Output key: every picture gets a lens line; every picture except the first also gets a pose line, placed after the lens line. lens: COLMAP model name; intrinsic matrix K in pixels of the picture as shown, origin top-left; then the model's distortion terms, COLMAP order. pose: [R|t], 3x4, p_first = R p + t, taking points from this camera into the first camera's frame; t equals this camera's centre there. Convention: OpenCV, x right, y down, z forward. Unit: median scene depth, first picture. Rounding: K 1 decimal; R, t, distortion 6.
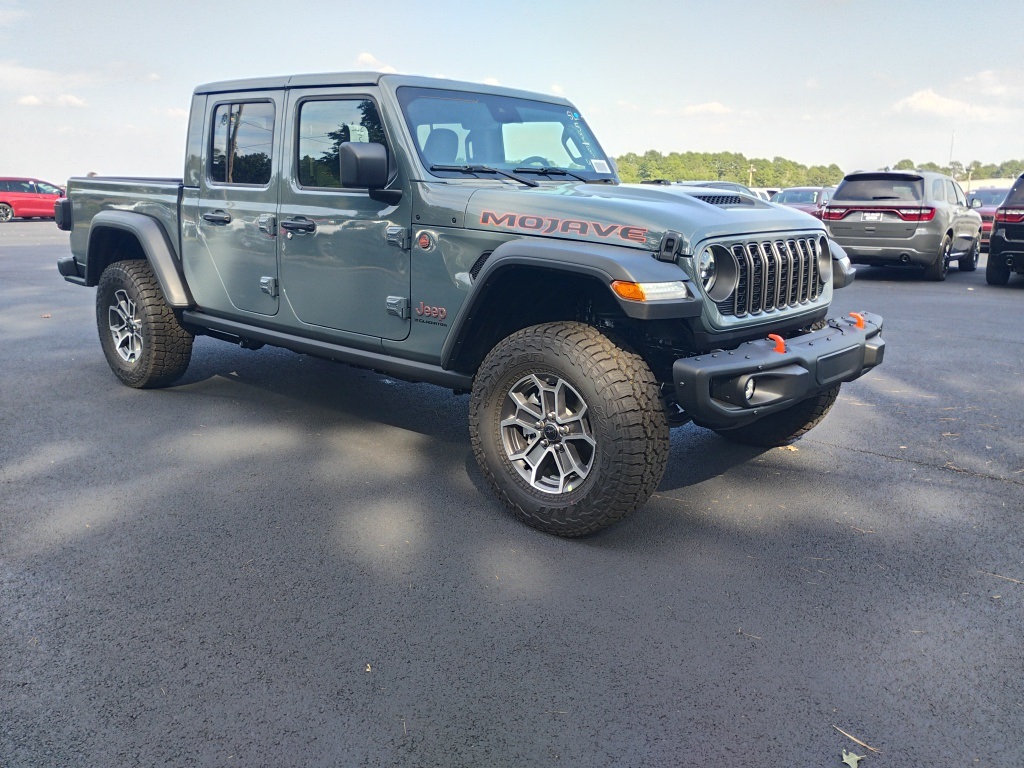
lens RADIAL K [[857.5, 0, 512.0], [0, 857.5, 384.0], [0, 0, 1]] dist [0.070895, -0.098332]
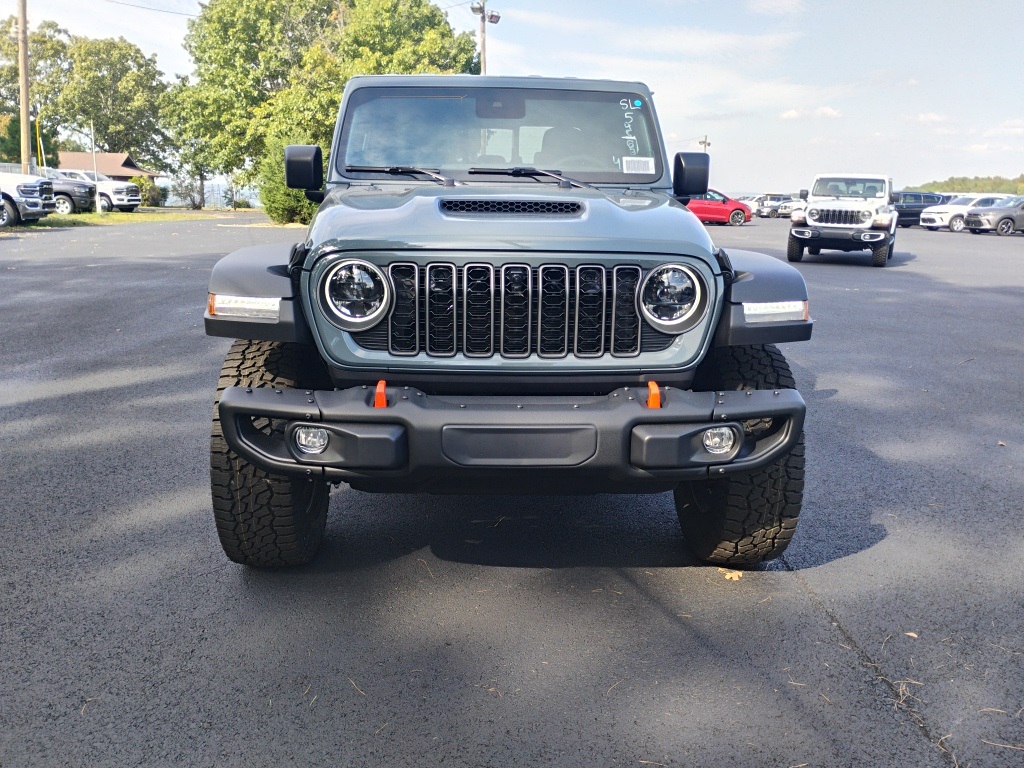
lens RADIAL K [[857.5, 0, 512.0], [0, 857.5, 384.0], [0, 0, 1]] dist [0.070895, -0.098332]
pose [[0.696415, 0.160358, -0.699494, 0.663714], [-0.165946, 0.984282, 0.060430, -0.087042], [0.698190, 0.073994, 0.712079, 0.389942]]
